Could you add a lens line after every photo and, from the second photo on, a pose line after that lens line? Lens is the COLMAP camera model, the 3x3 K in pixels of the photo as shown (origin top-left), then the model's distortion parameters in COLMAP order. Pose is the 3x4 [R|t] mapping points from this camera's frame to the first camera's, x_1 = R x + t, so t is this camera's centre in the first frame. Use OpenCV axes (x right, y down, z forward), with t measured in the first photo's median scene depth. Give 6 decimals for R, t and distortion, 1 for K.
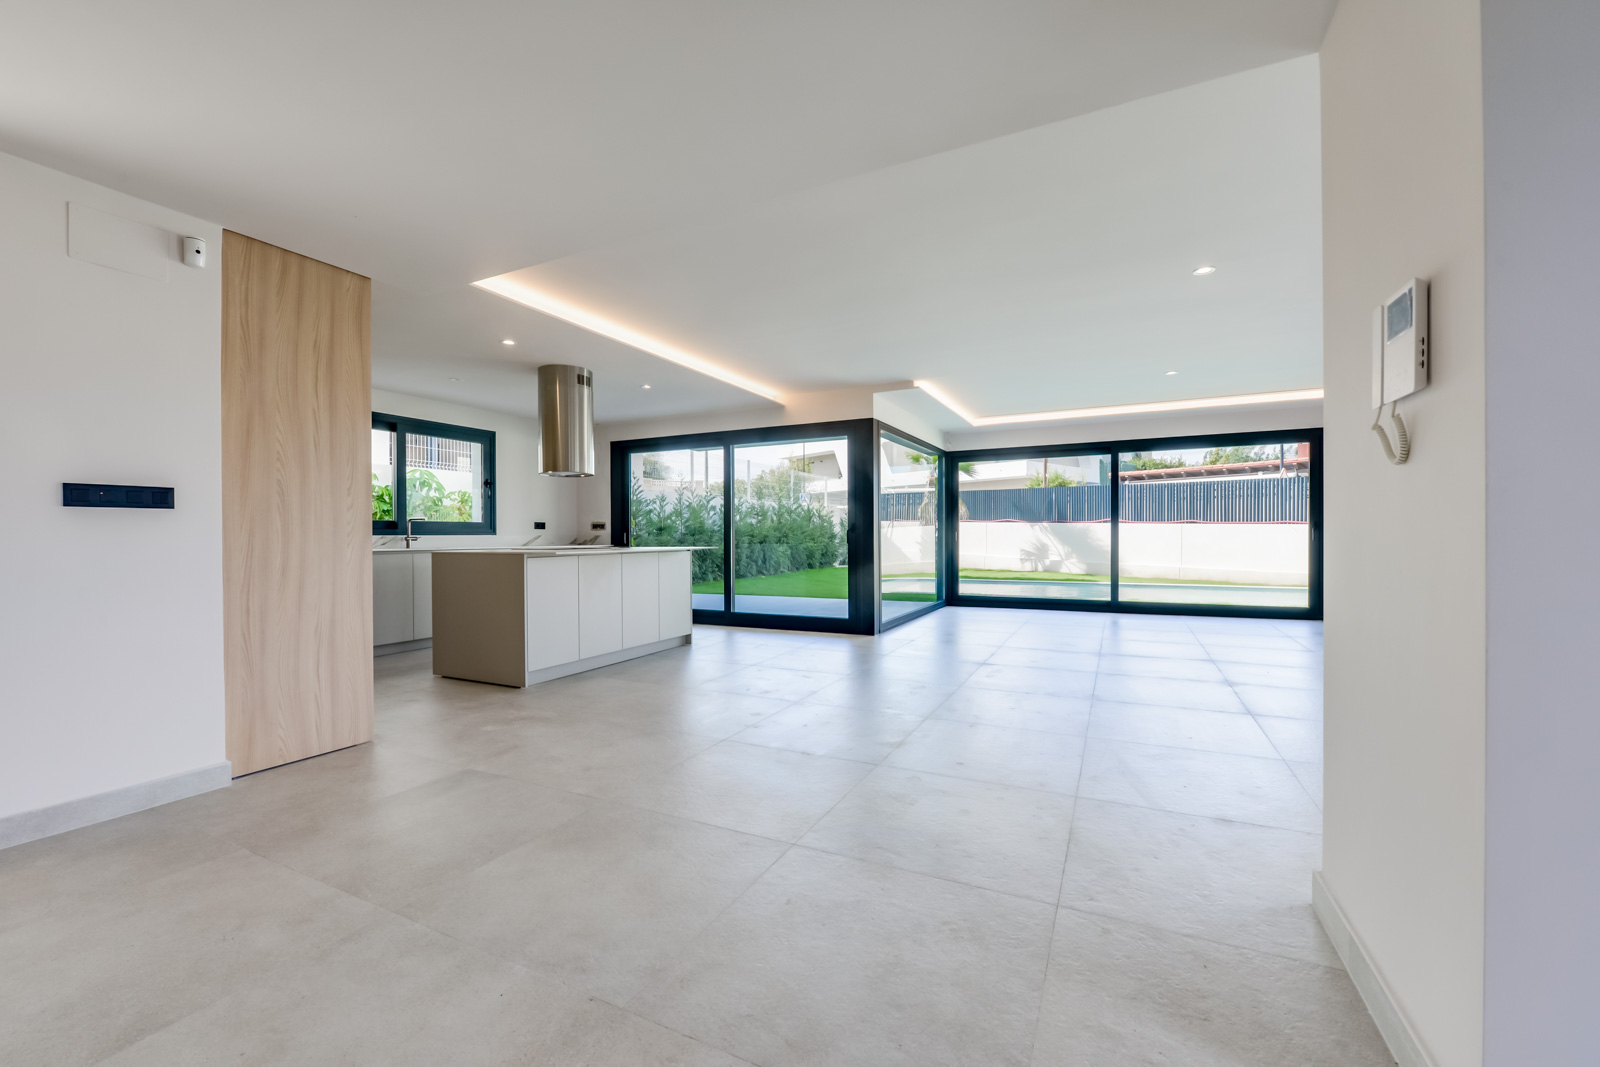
lens RADIAL K [[637.7, 0, 799.9], [0, 637.7, 539.5], [0, 0, 1]] dist [-0.008120, -0.000186]
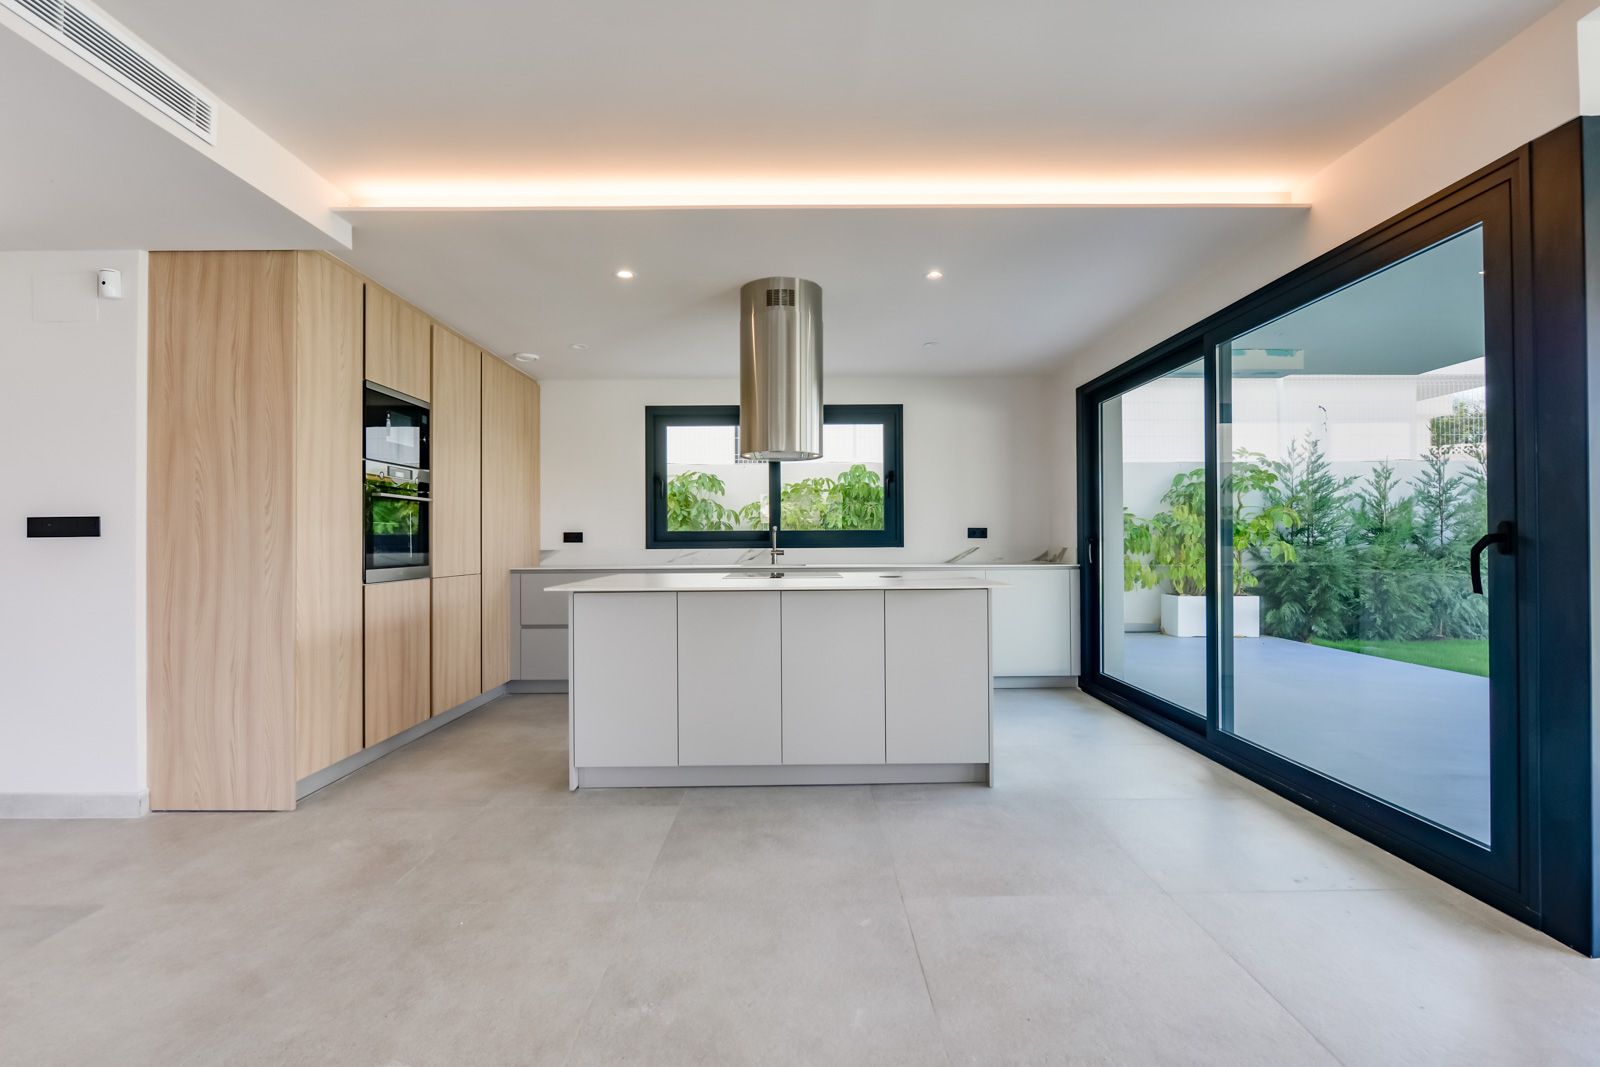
lens RADIAL K [[727.3, 0, 805.6], [0, 727.3, 538.9], [0, 0, 1]] dist [-0.007020, -0.000163]
pose [[0.453873, 0.000231, -0.891066, 0.246325], [-0.001149, 0.999999, -0.000326, -0.019026], [0.891065, 0.001172, 0.453873, 0.618609]]
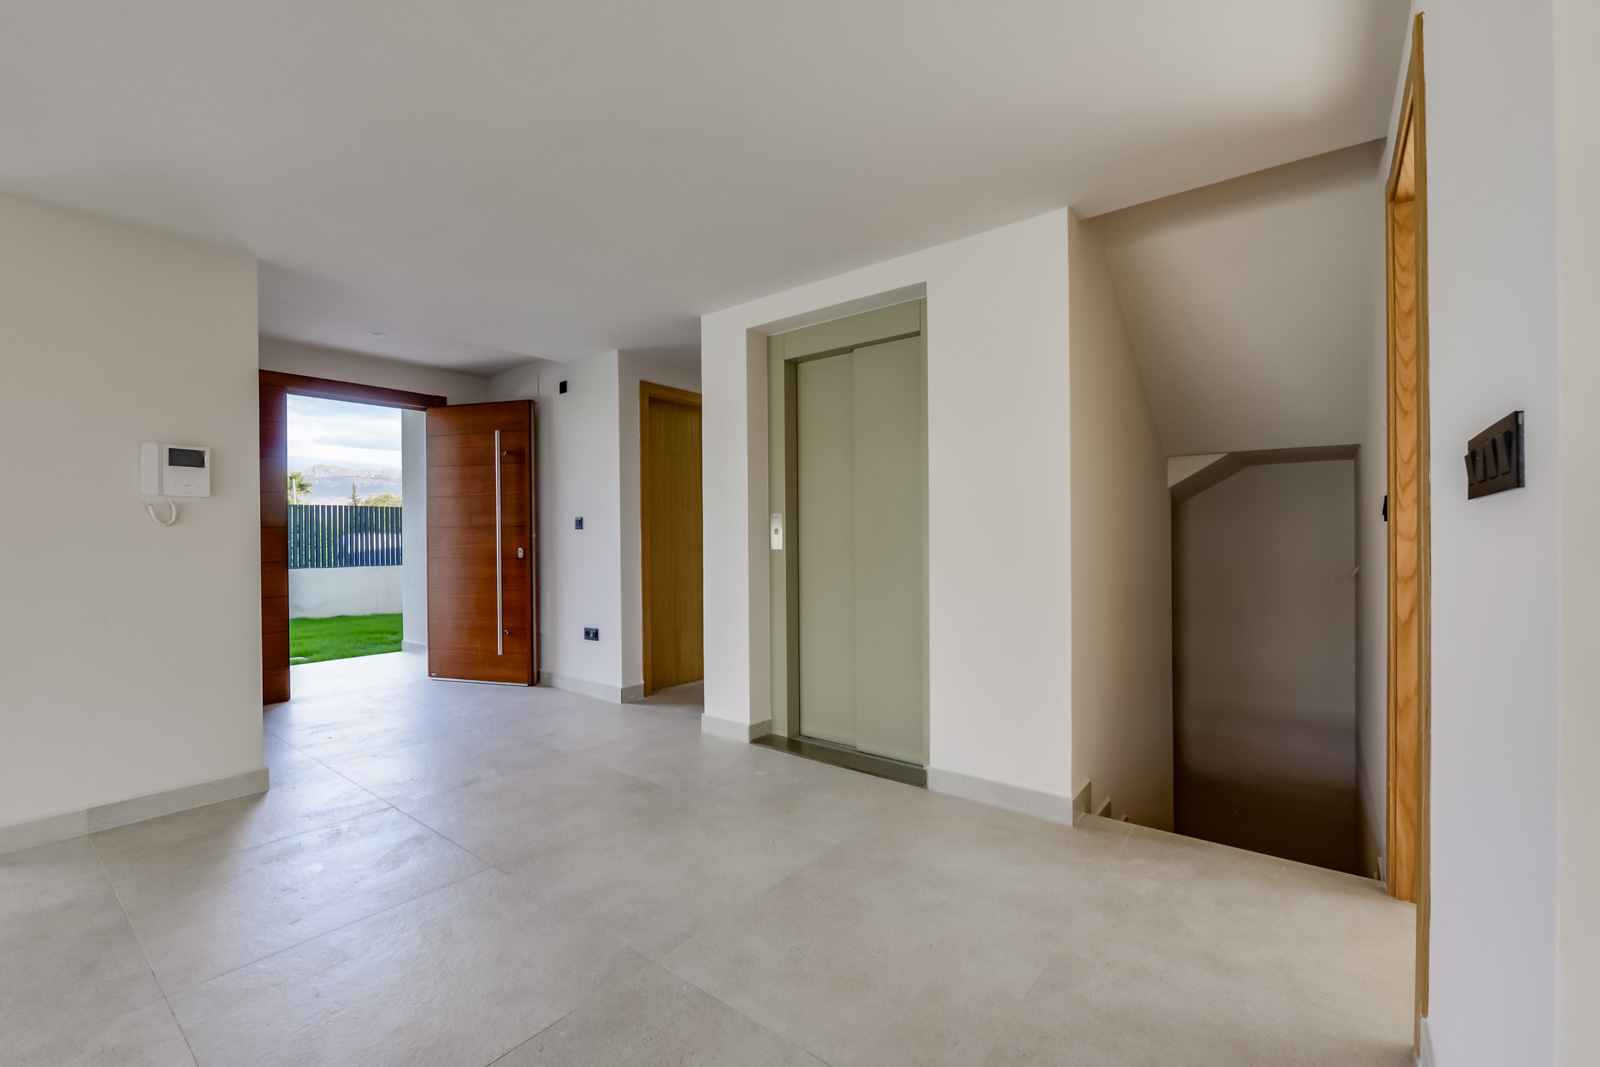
lens RADIAL K [[671.6, 0, 806.4], [0, 671.6, 536.6], [0, 0, 1]] dist [-0.006621, -0.001502]
pose [[-0.980393, 0.011754, 0.196702, -0.308139], [0.013277, 0.999891, 0.006425, -0.013737], [-0.196605, 0.008911, -0.980442, 0.554822]]
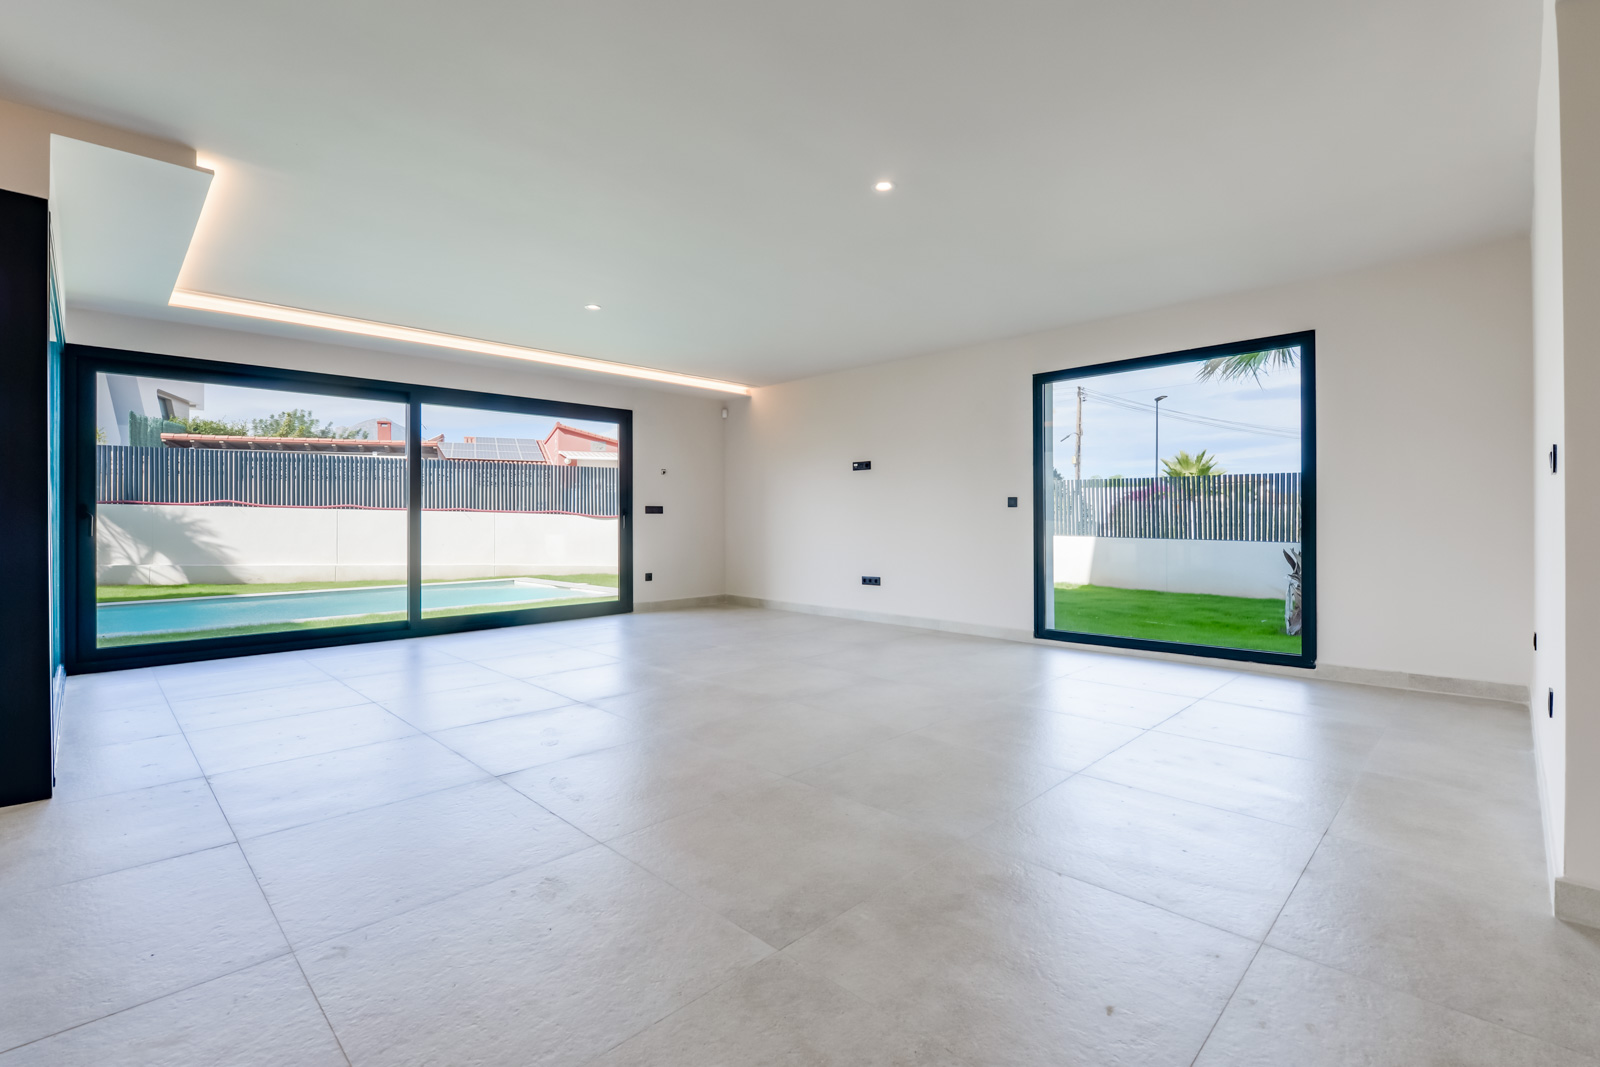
lens RADIAL K [[727.3, 0, 803.9], [0, 727.3, 518.7], [0, 0, 1]] dist [-0.007020, -0.000163]
pose [[0.307945, 0.005478, 0.951388, -0.152984], [0.008678, 0.999926, -0.008567, -0.001286], [-0.951365, 0.010894, 0.307874, 0.493250]]
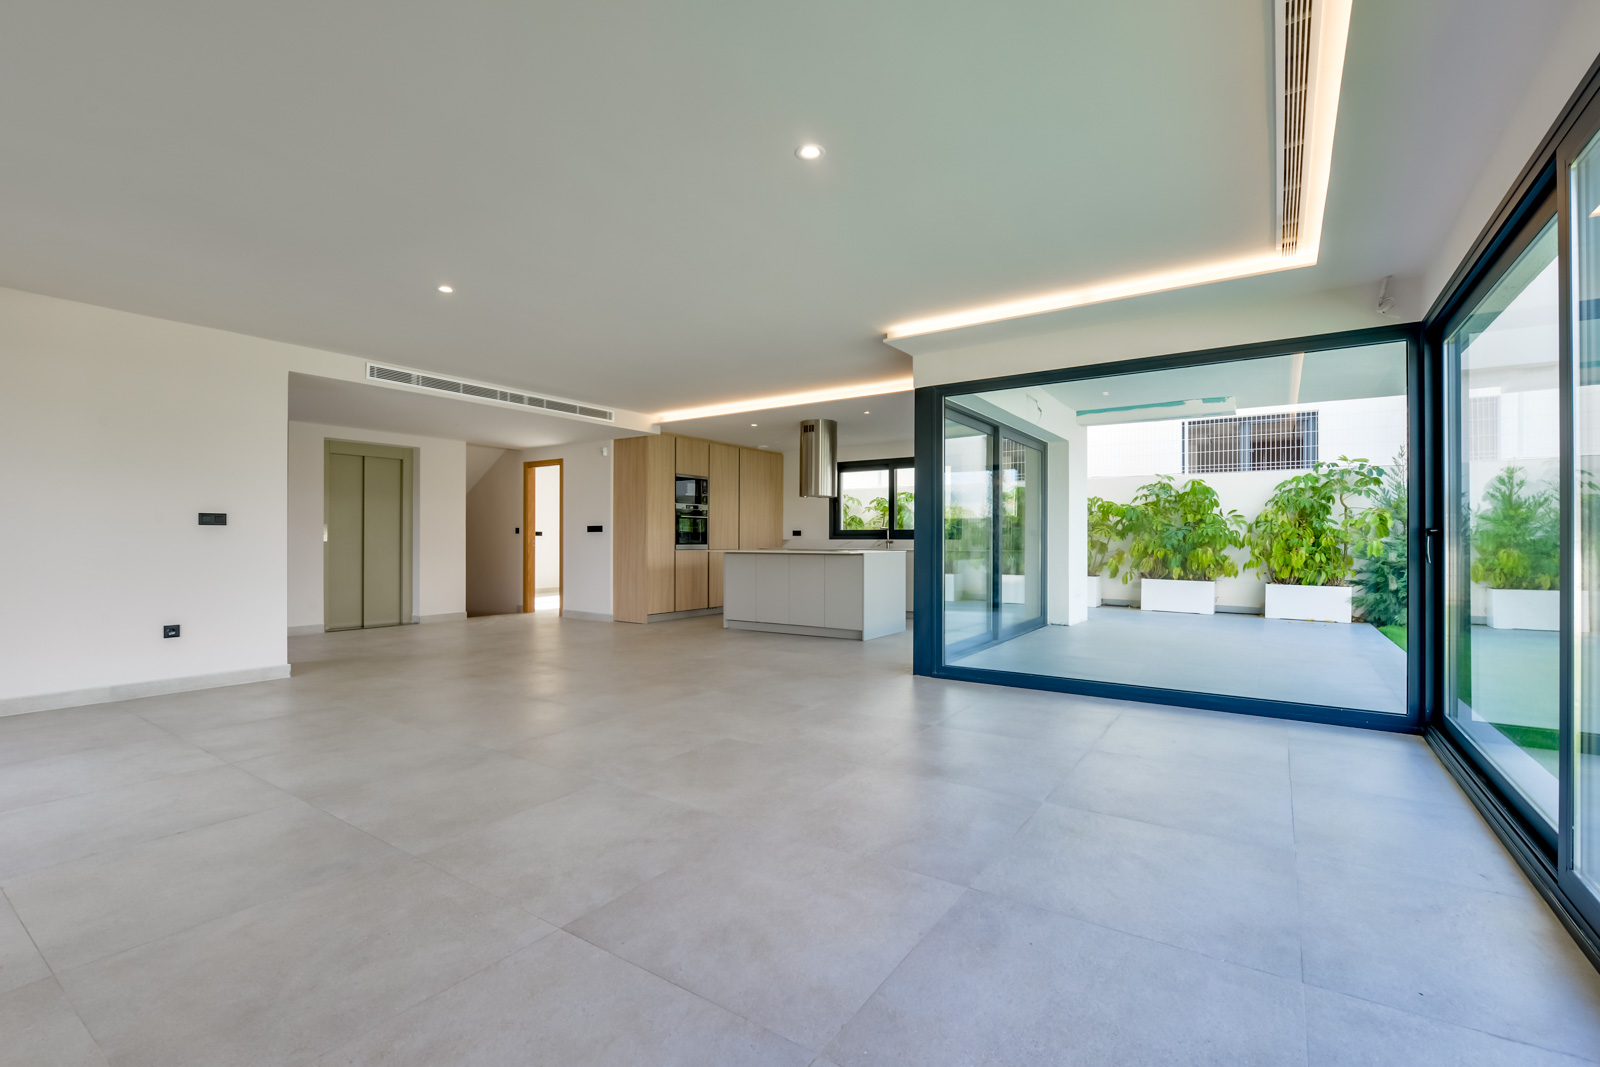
lens RADIAL K [[689.5, 0, 809.8], [0, 689.5, 532.6], [0, 0, 1]] dist [-0.007921, -0.001779]
pose [[-0.126682, -0.005017, -0.991931, 0.997698], [-0.006061, 0.999972, -0.004283, -0.015304], [0.991925, 0.005470, -0.126709, 1.040359]]
